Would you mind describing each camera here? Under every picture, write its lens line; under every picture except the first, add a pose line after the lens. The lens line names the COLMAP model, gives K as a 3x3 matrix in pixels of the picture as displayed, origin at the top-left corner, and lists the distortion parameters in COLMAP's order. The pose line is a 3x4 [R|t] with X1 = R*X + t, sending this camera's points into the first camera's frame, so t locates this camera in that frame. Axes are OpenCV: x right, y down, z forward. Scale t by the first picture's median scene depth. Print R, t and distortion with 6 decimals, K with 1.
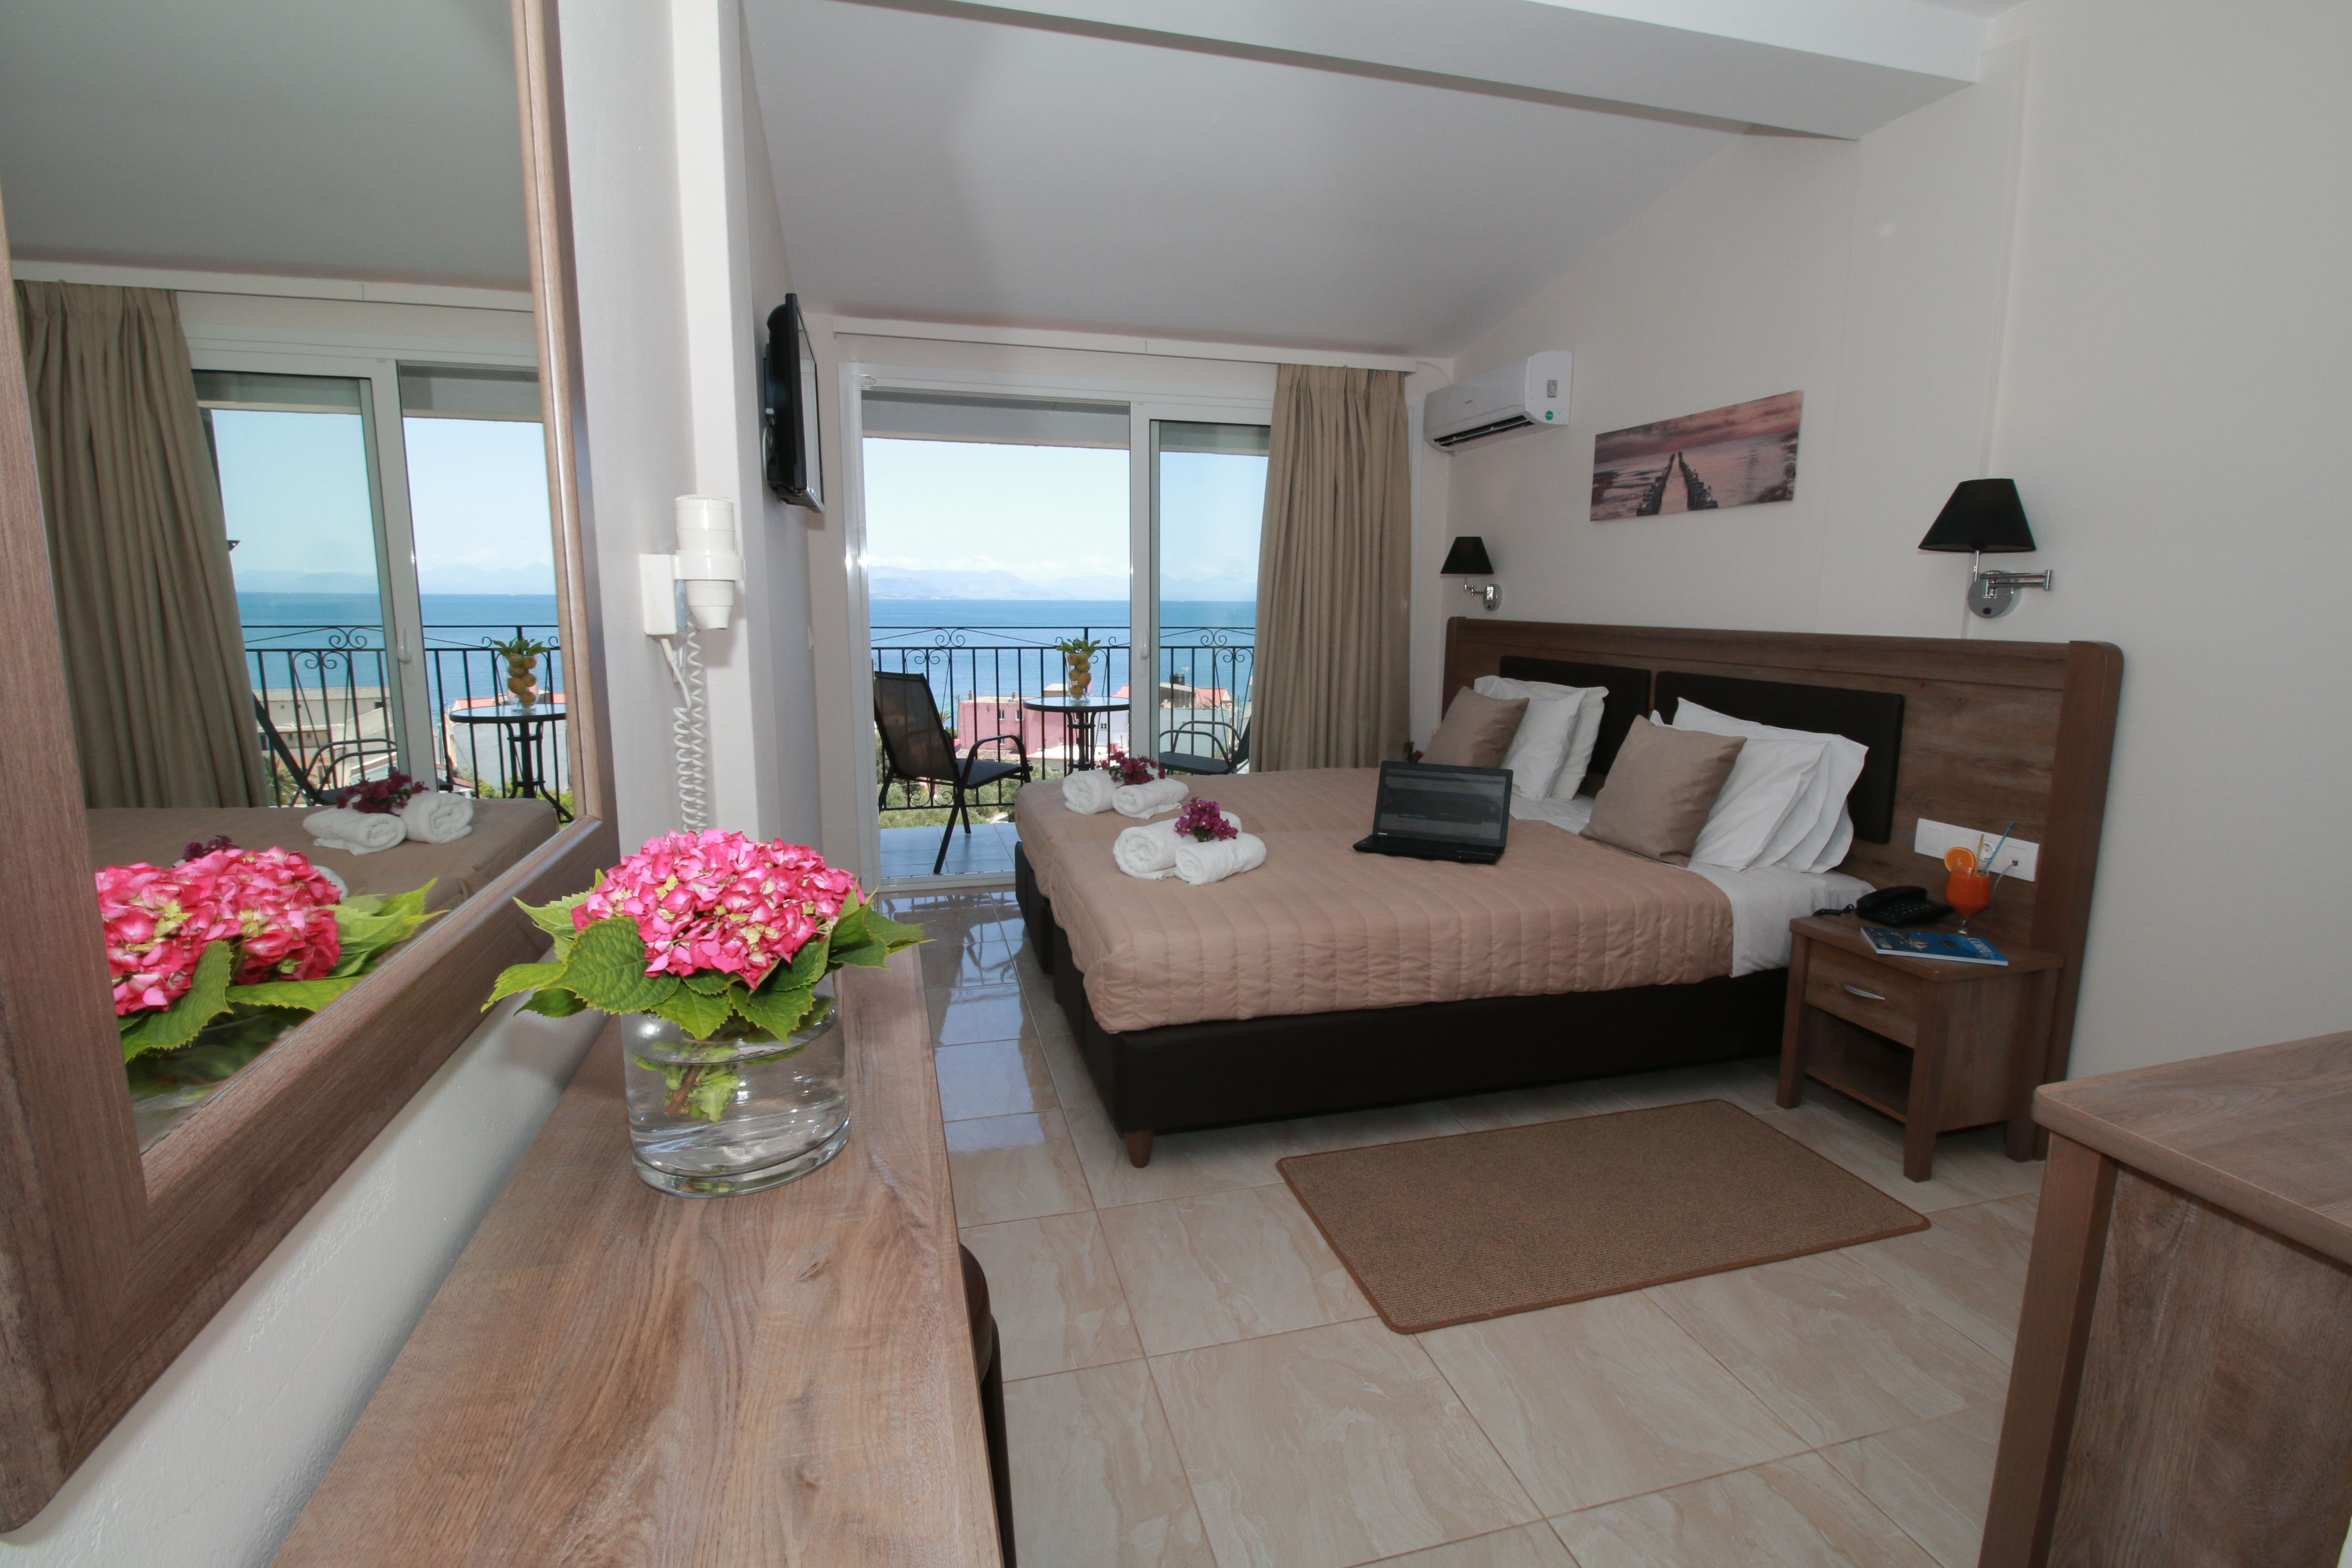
lens RADIAL K [[1082.8, 0, 1186.3], [0, 1082.8, 779.6], [0, 0, 1]] dist [0.004163, -0.016098]
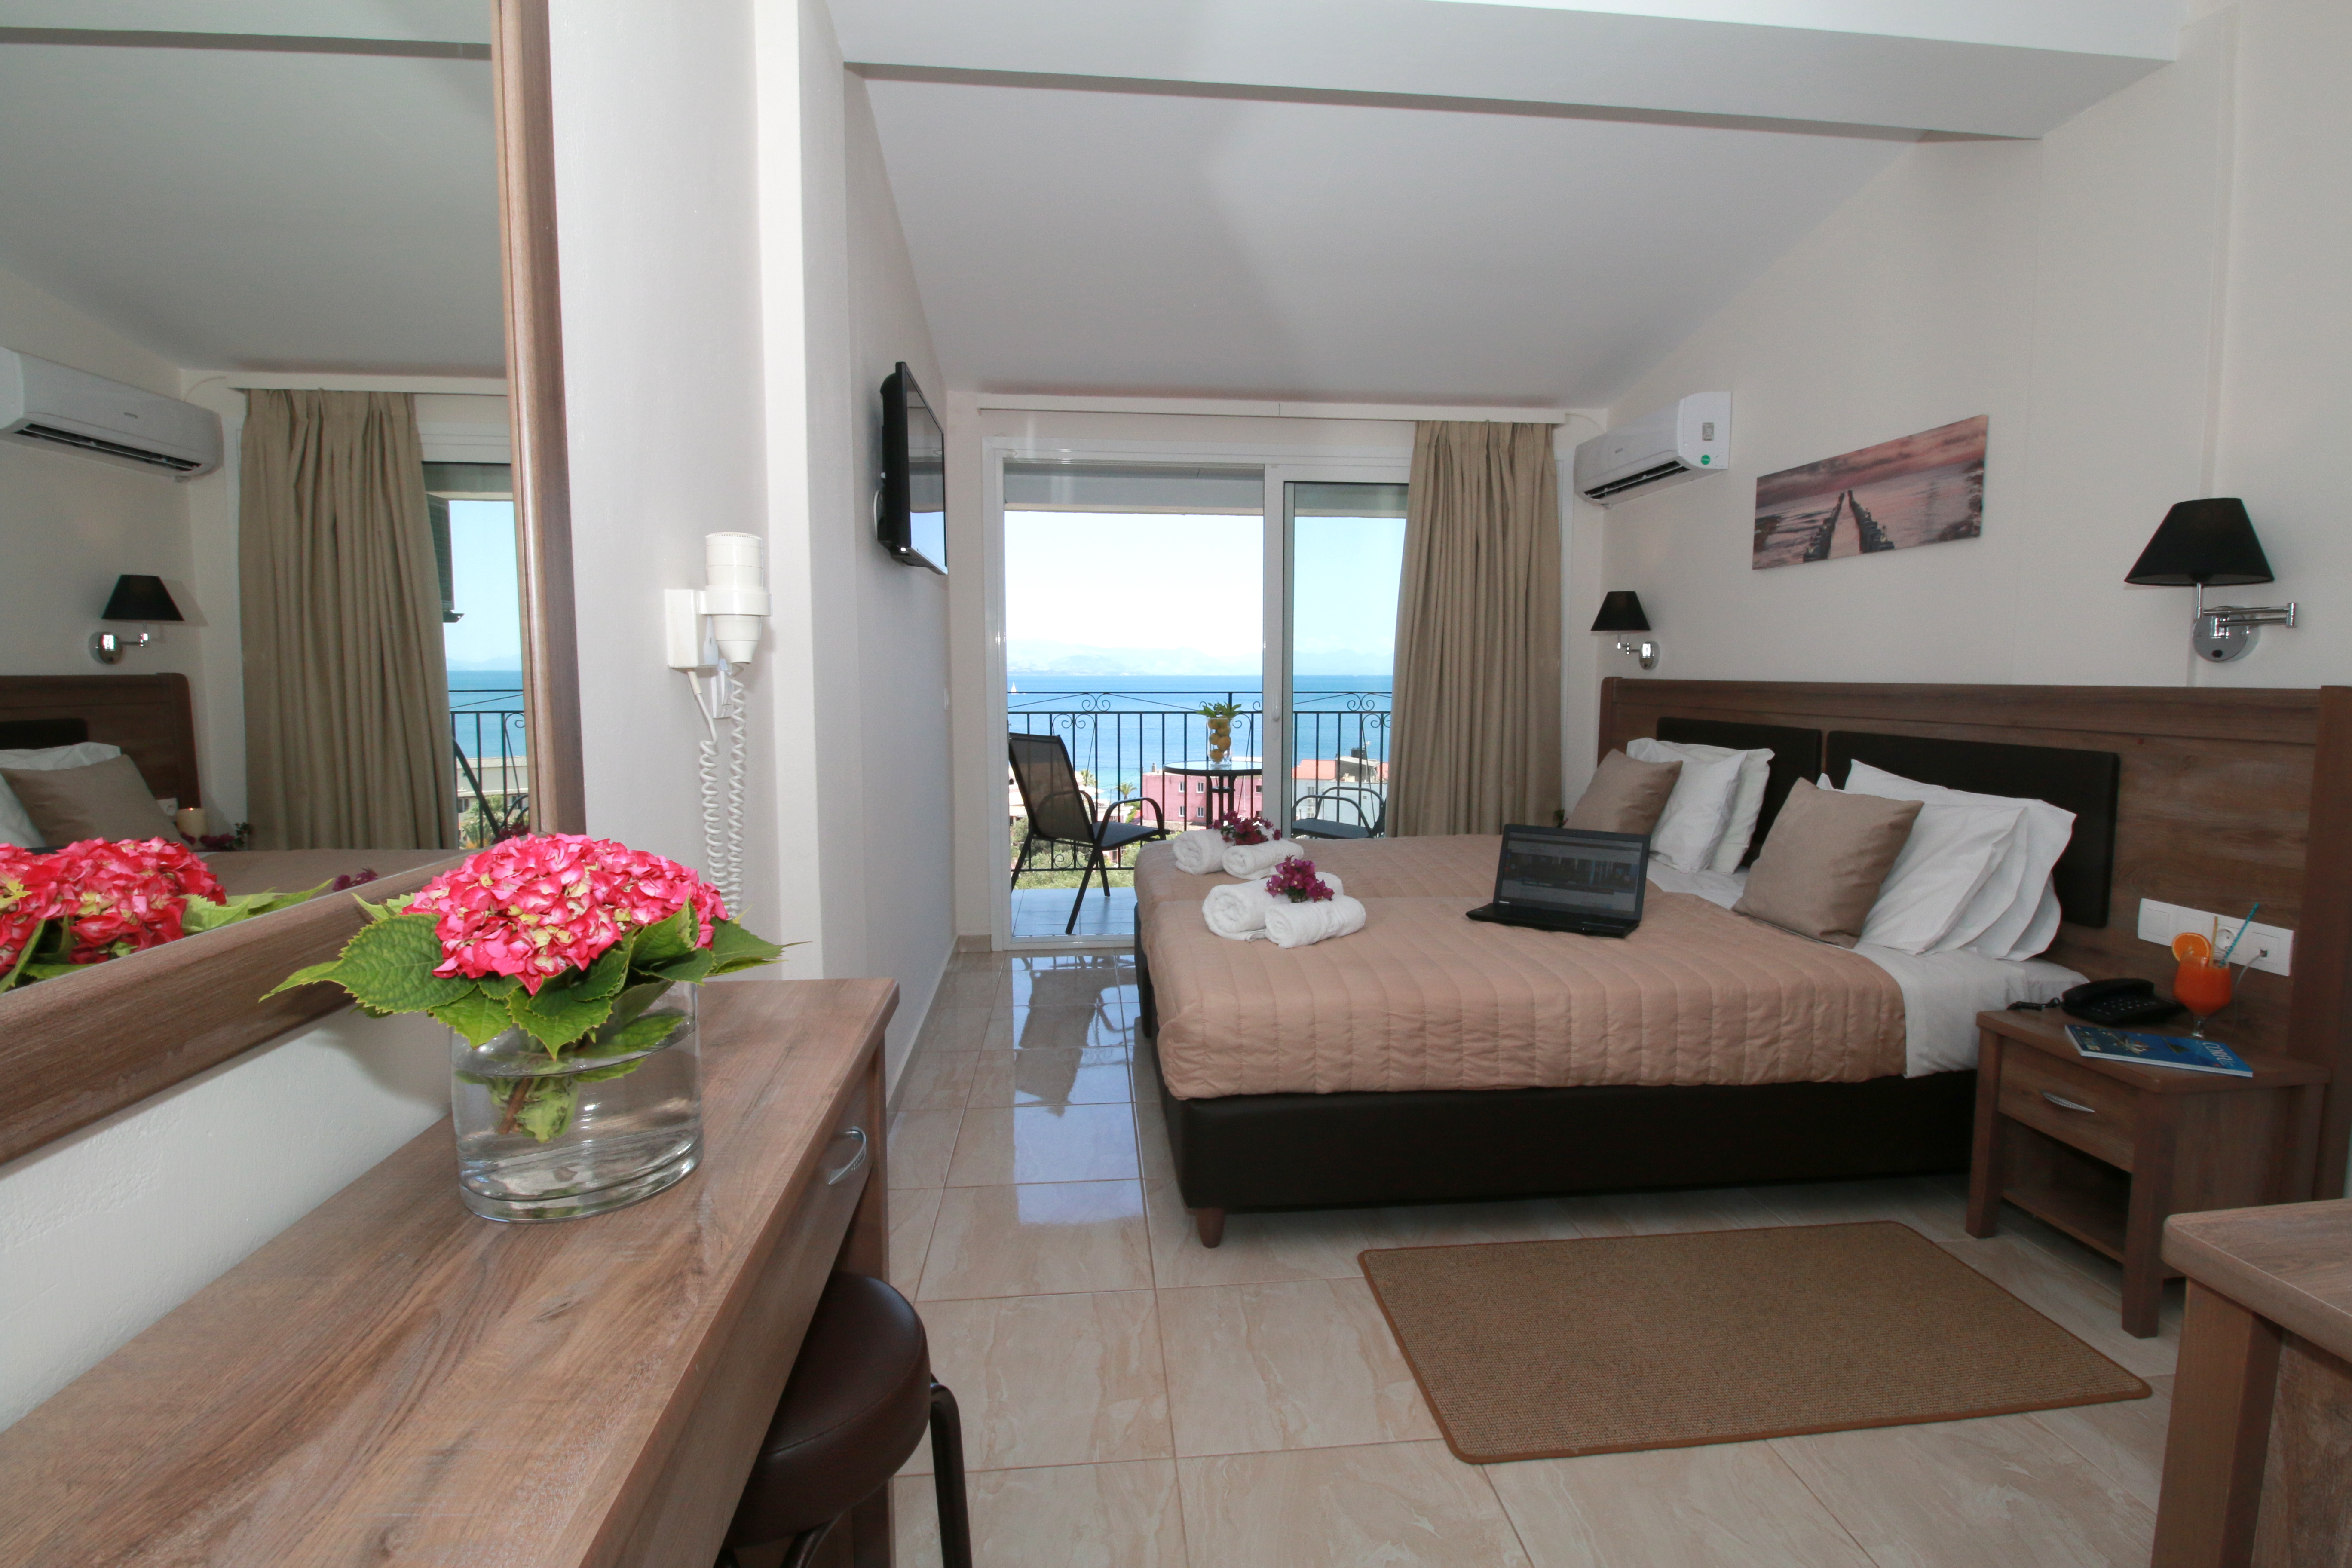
lens RADIAL K [[1082.8, 0, 1186.3], [0, 1082.8, 779.6], [0, 0, 1]] dist [0.004163, -0.016098]
pose [[0.986009, 0.010131, -0.166383, 0.081052], [-0.021407, 0.997582, -0.066115, 0.015191], [0.165311, 0.068752, 0.983842, 0.042889]]
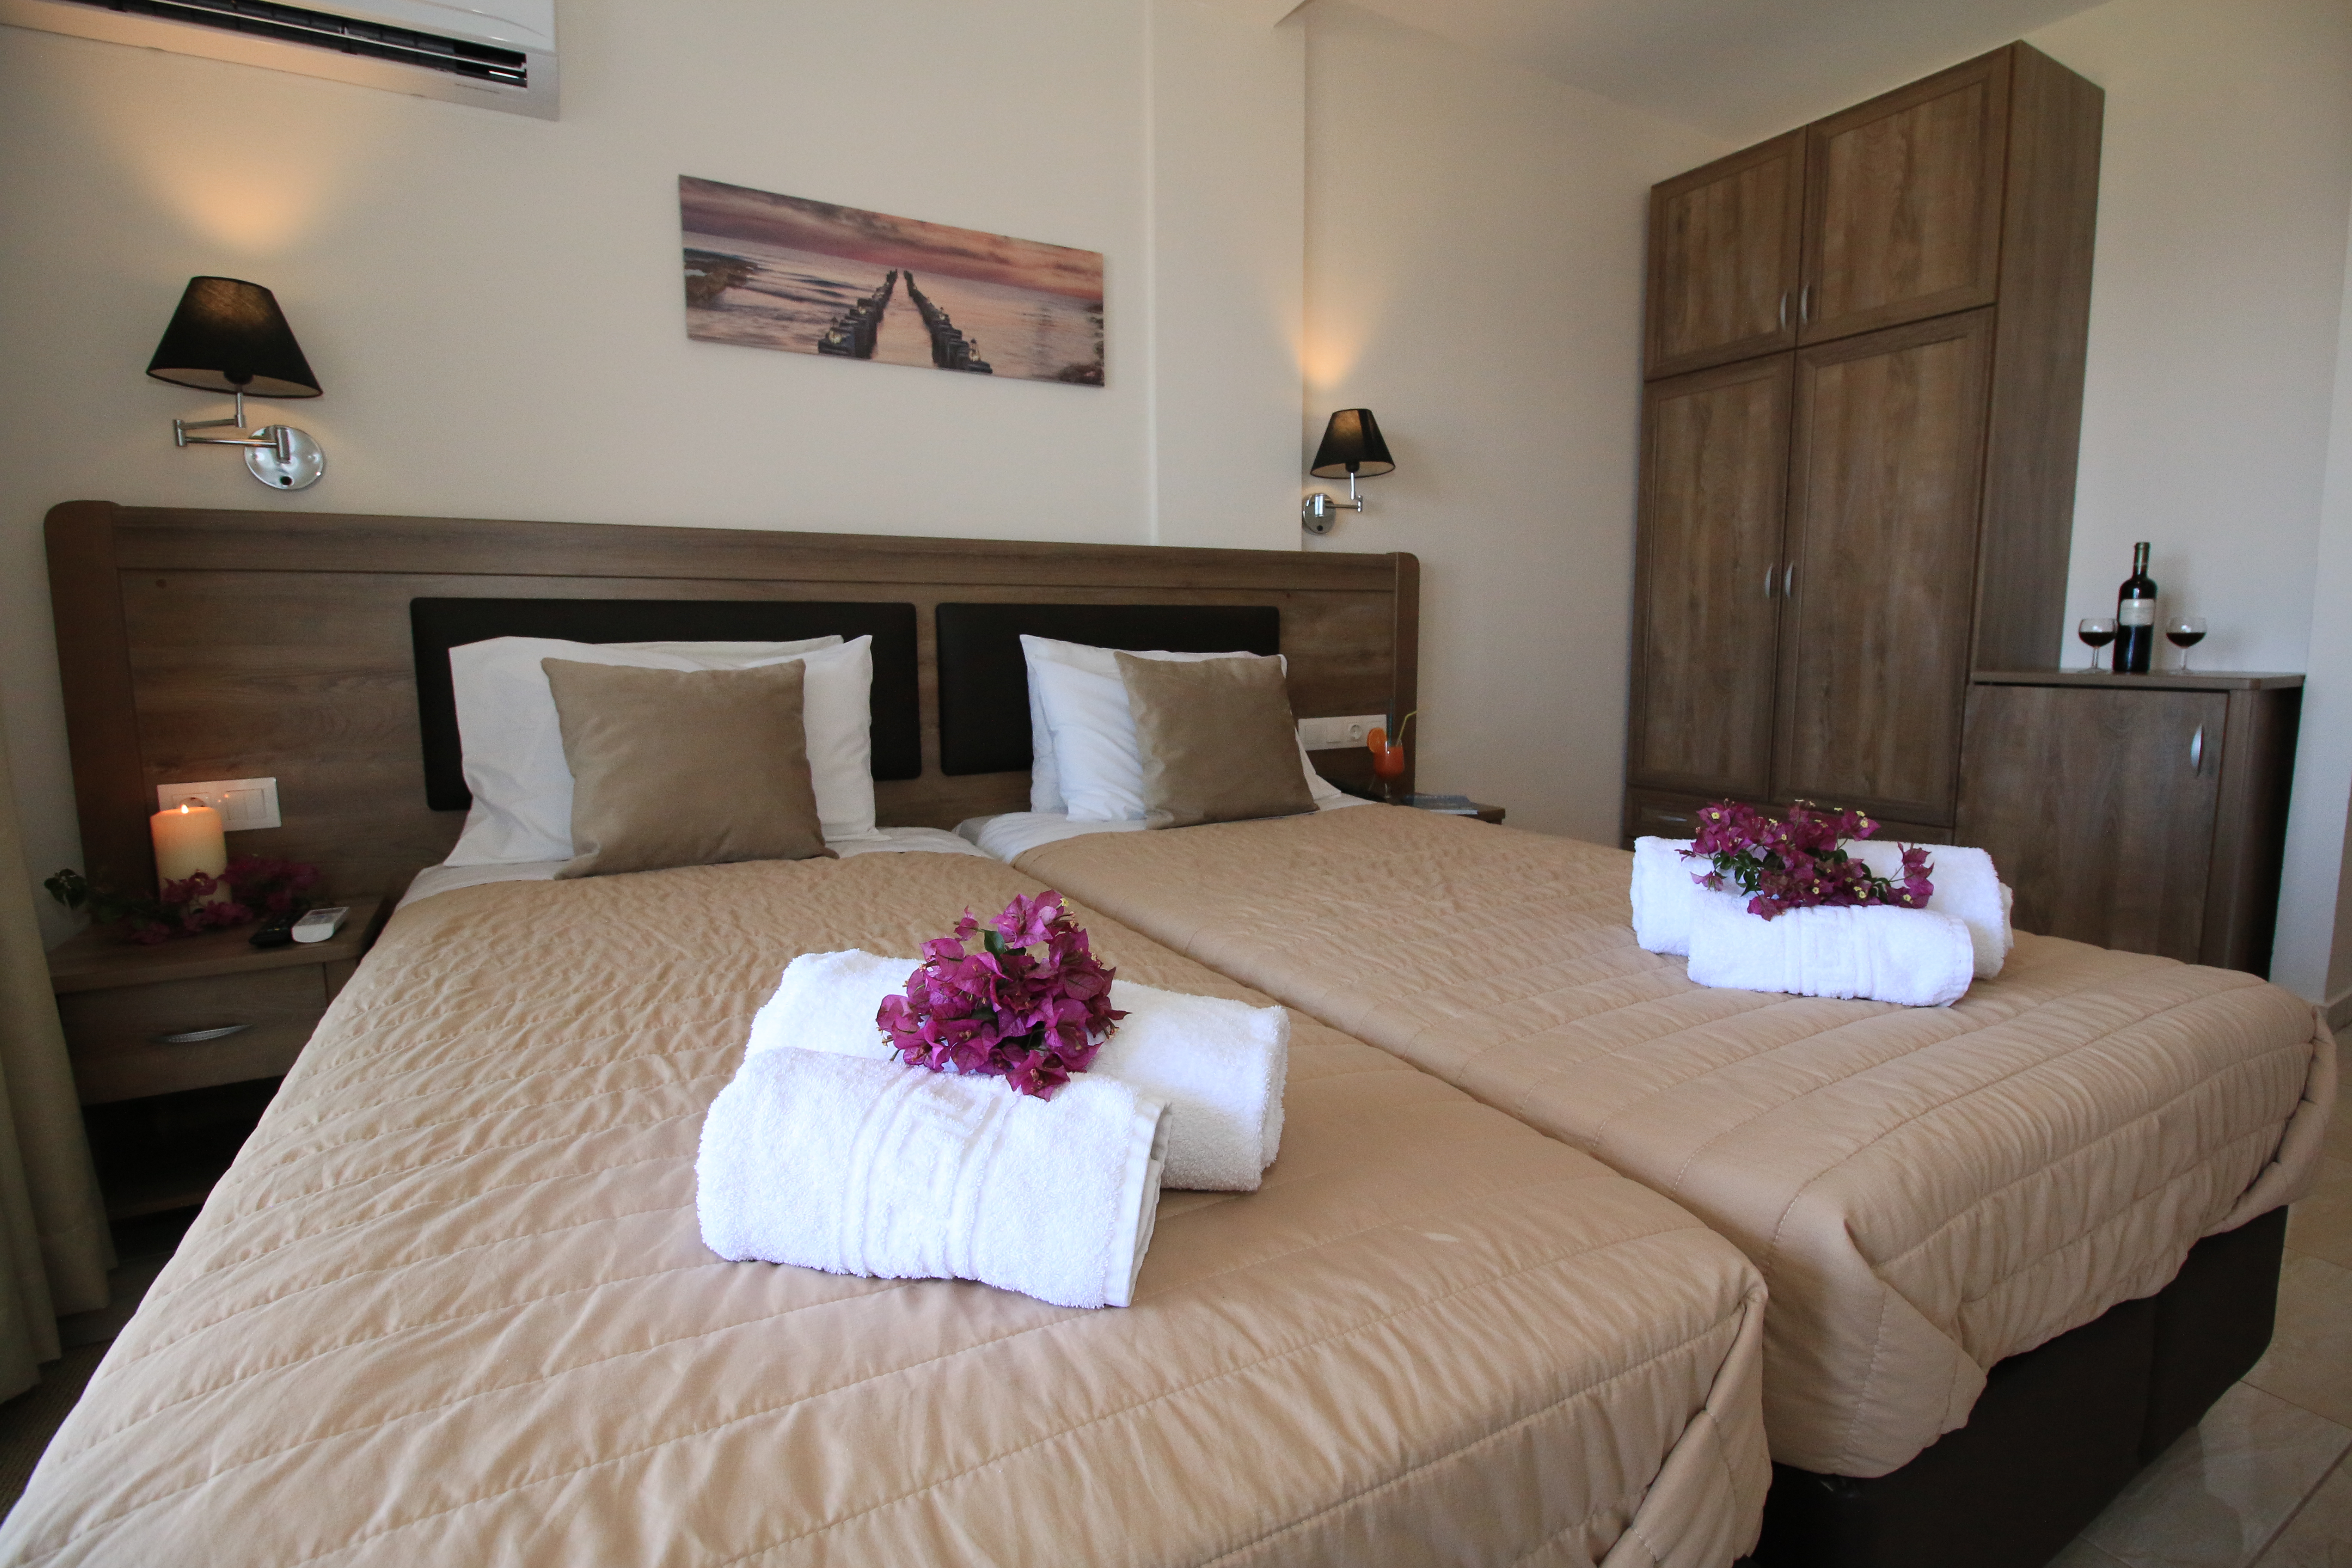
lens RADIAL K [[1098.8, 0, 1169.6], [0, 1098.8, 771.6], [0, 0, 1]] dist [0.005007, -0.018020]
pose [[-0.255806, -0.125324, 0.958570, -0.359262], [0.164572, 0.971443, 0.170925, -0.126142], [-0.952617, 0.201478, -0.227876, 1.423024]]
